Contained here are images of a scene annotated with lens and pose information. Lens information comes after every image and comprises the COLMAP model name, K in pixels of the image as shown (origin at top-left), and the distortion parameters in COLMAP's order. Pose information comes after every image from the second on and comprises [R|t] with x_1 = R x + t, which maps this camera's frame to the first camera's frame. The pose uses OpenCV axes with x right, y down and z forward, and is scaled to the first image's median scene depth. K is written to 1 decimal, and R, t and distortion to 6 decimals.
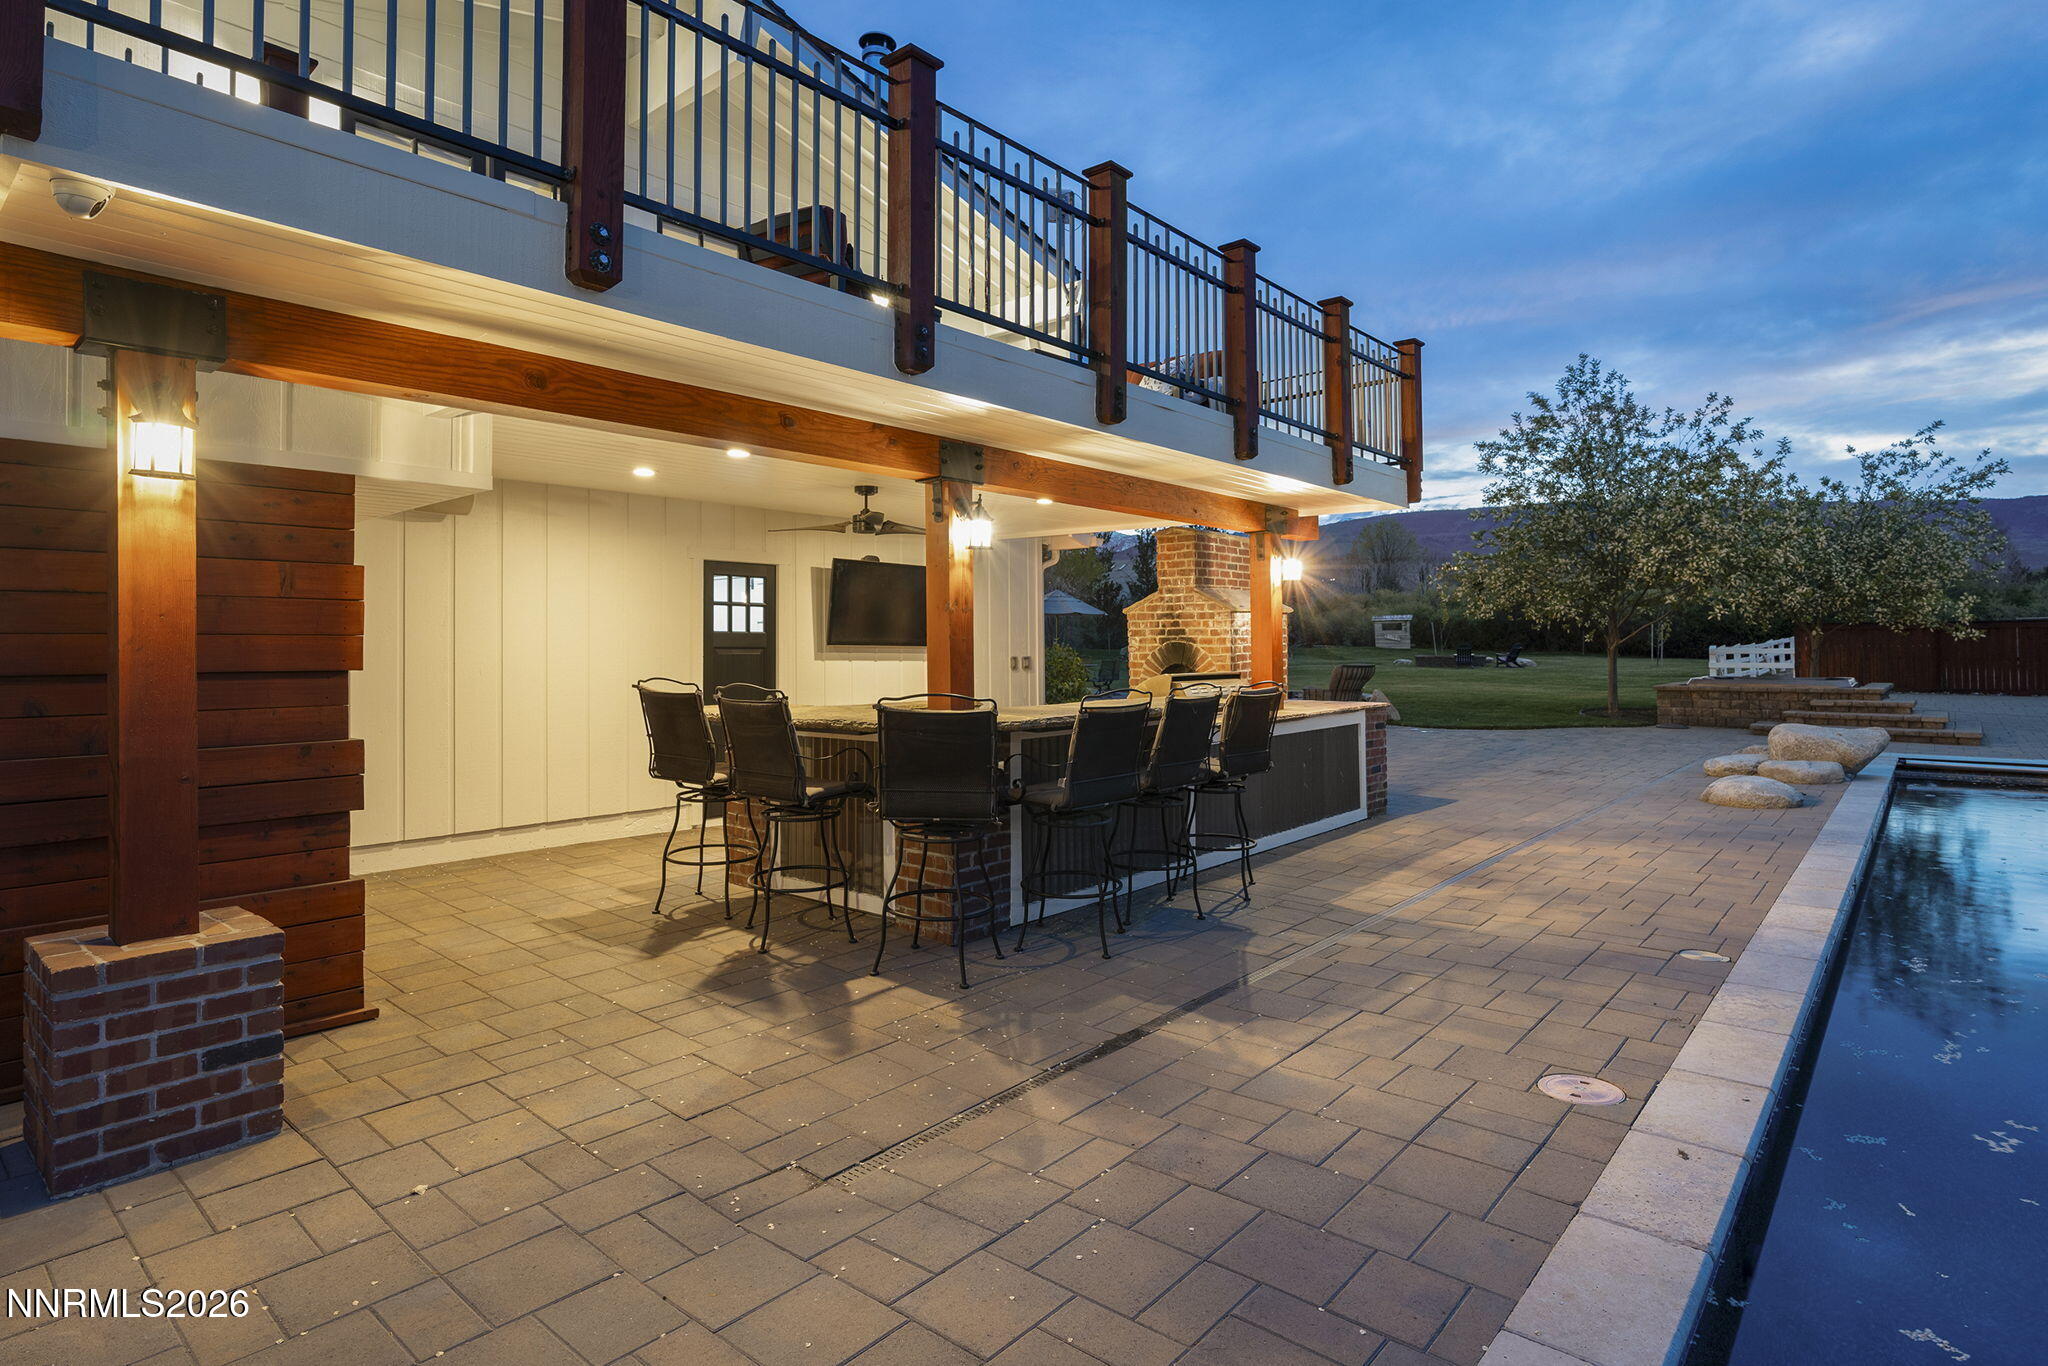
lens RADIAL K [[1065.9, 0, 1032.5], [0, 1065.9, 638.3], [0, 0, 1]] dist [-0.002427, 0.000180]
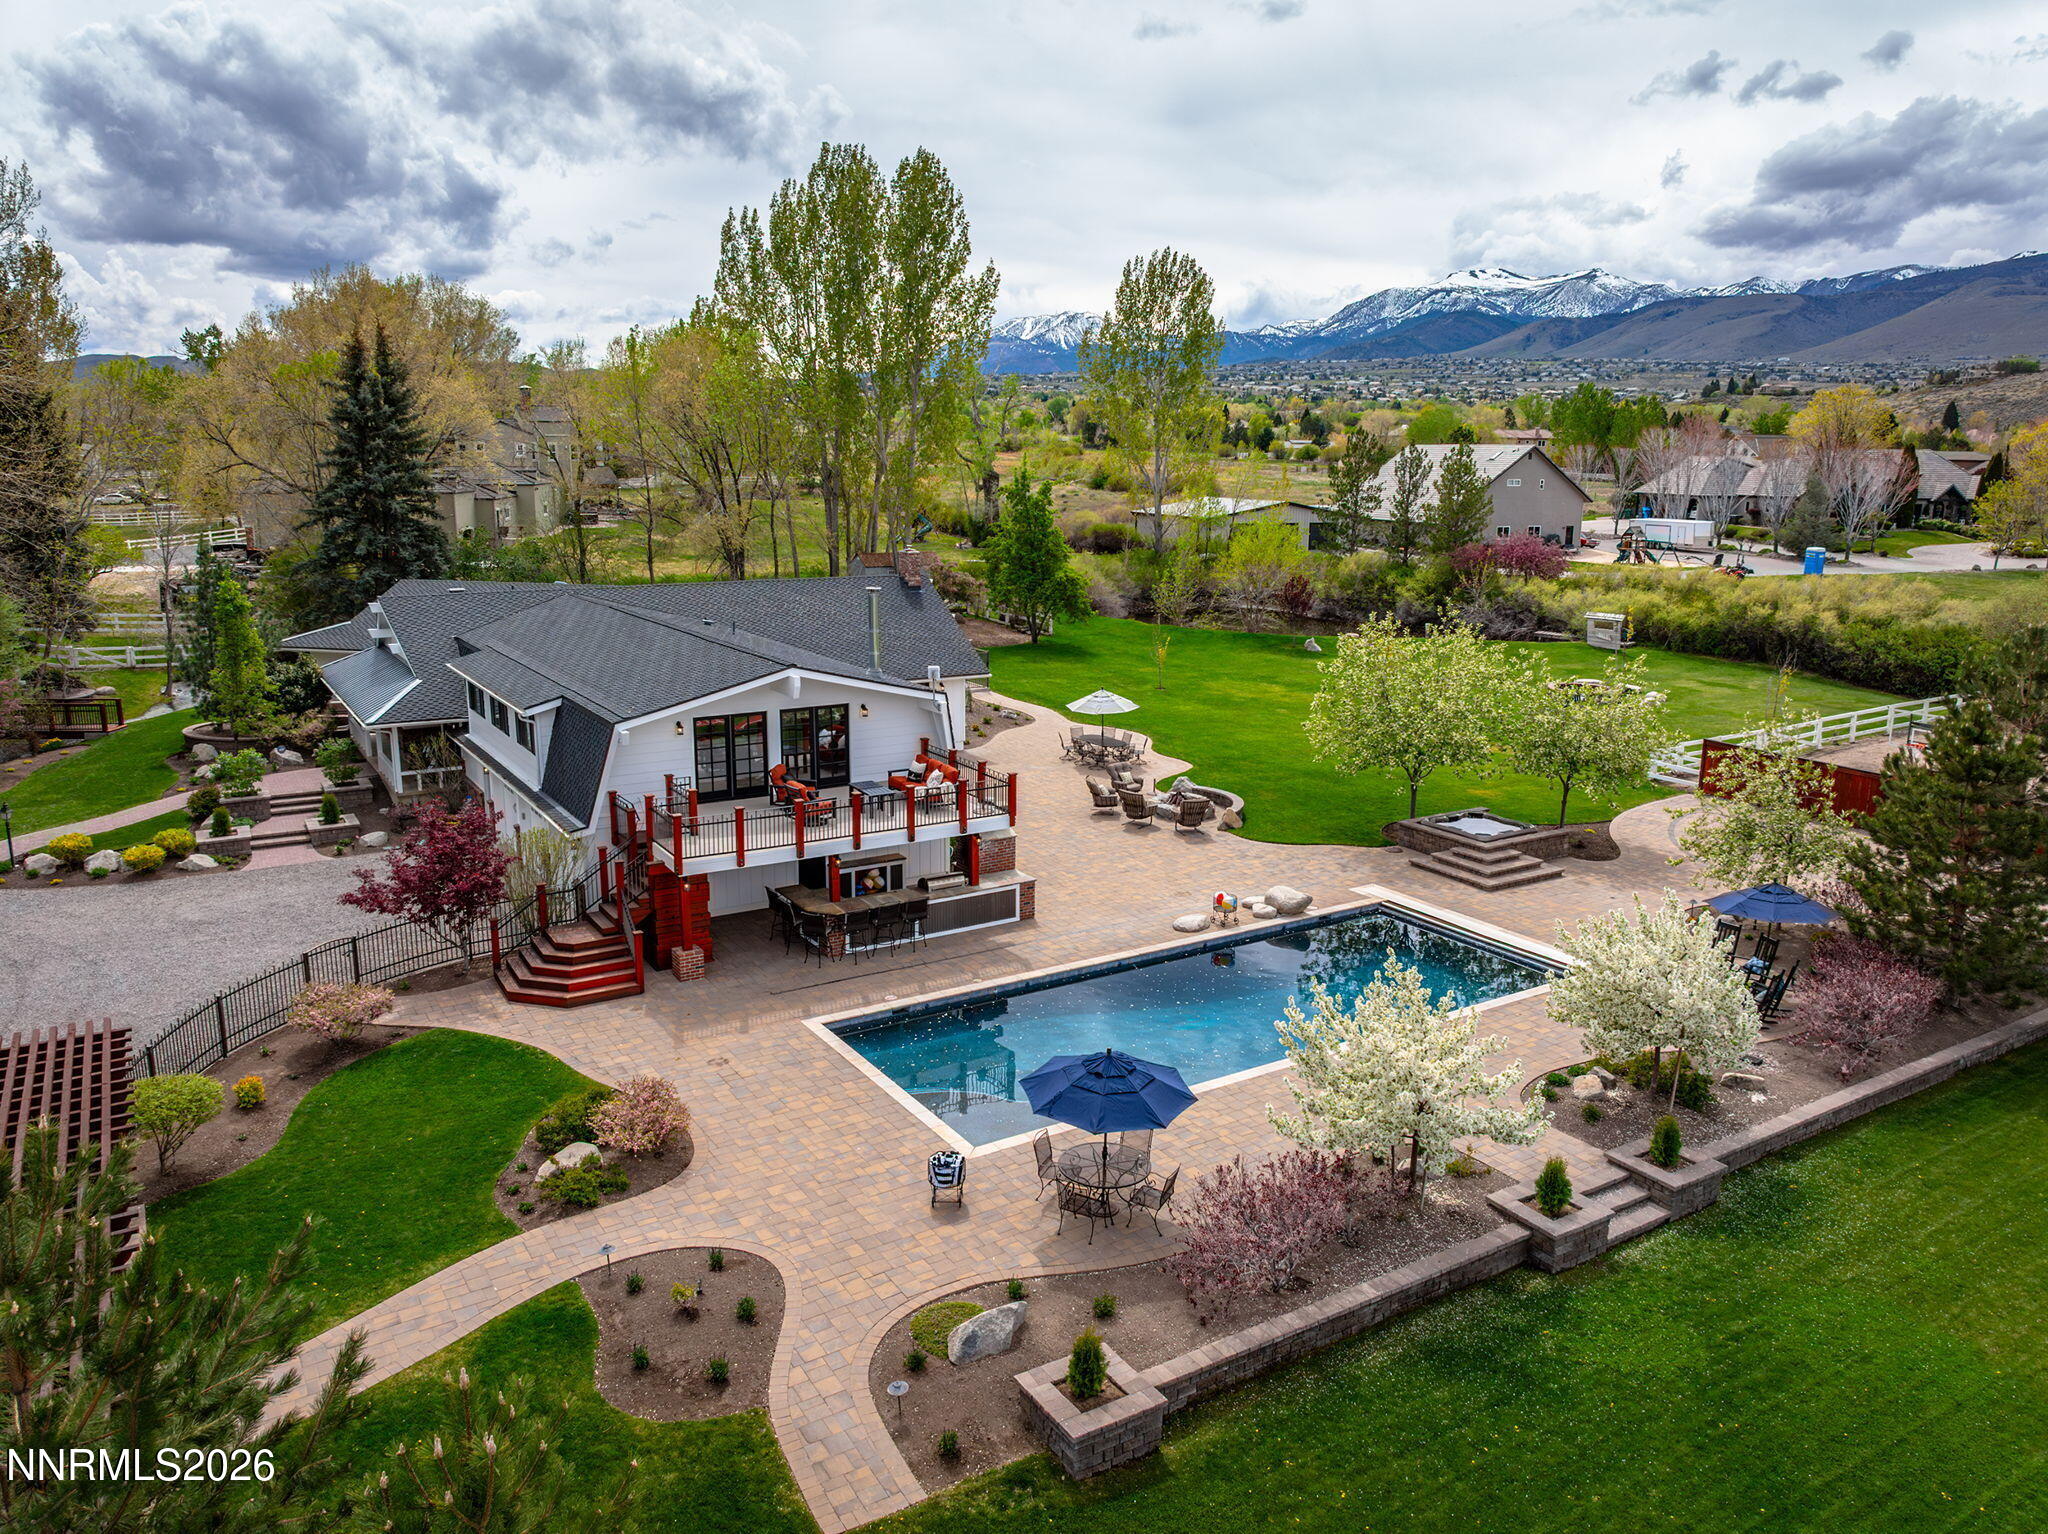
lens RADIAL K [[1440.7, 0, 1024.0], [0, 1440.7, 767.0], [0, 0, 1]] dist [-0.027153, 0.001717]
pose [[0.954084, 0.078461, -0.289082, 1.448049], [-0.011791, 0.974174, 0.225489, -1.125598], [0.299309, -0.211727, 0.930369, -2.538071]]
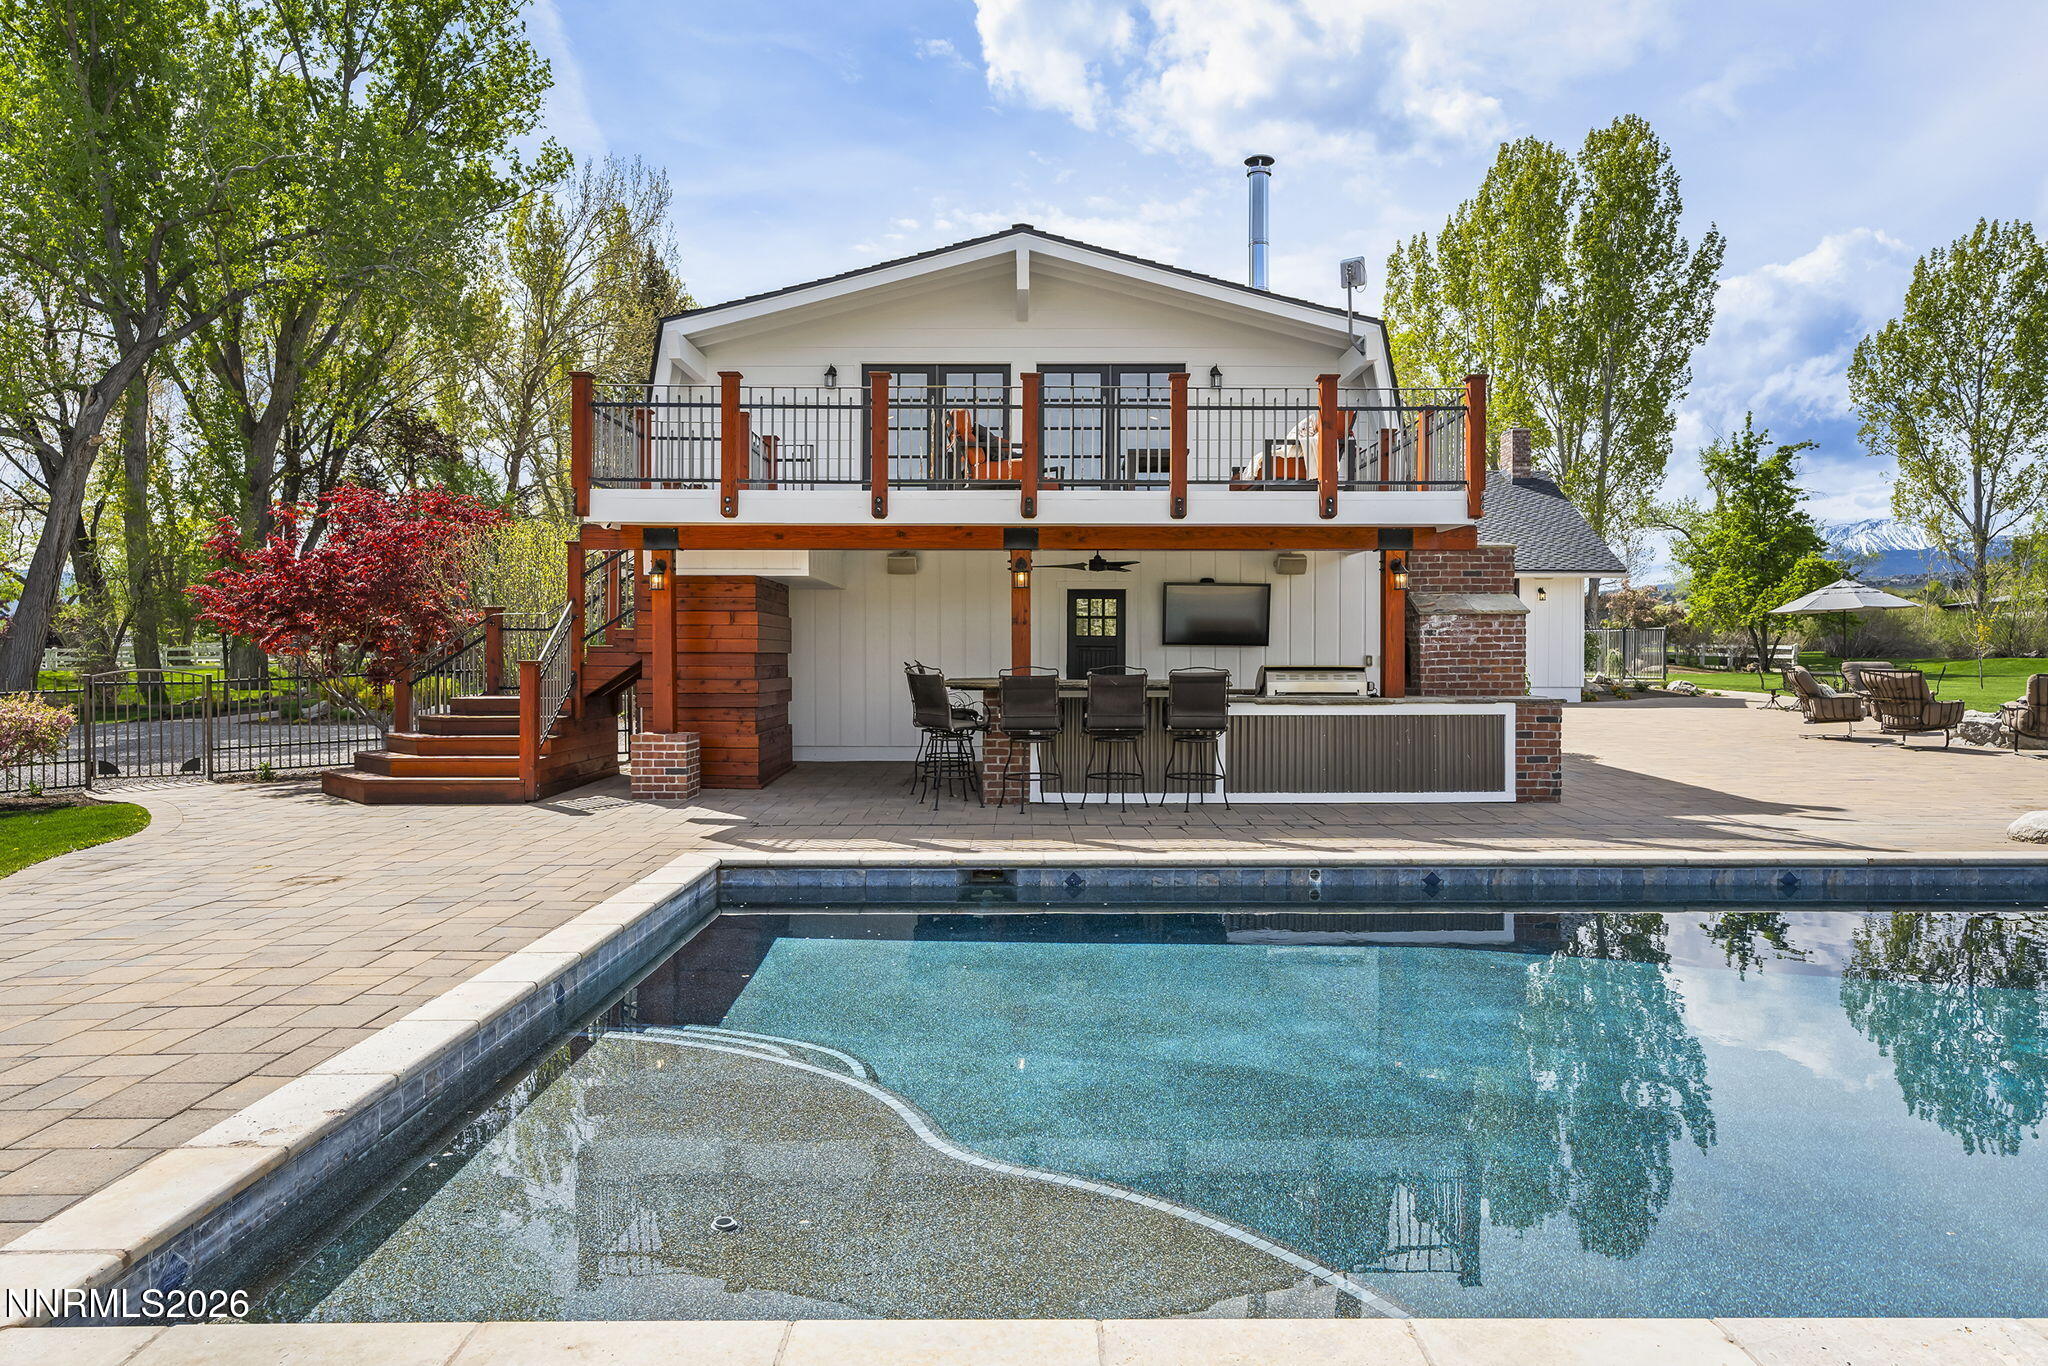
lens RADIAL K [[1276.6, 0, 1024.0], [0, 1276.6, 683.0], [0, 0, 1]] dist [0.001697, -0.001002]
pose [[0.652464, 0.019747, -0.757563, 1.018554], [0.003071, 0.999583, 0.028700, 0.007895], [0.757814, -0.021052, 0.652131, -0.247620]]
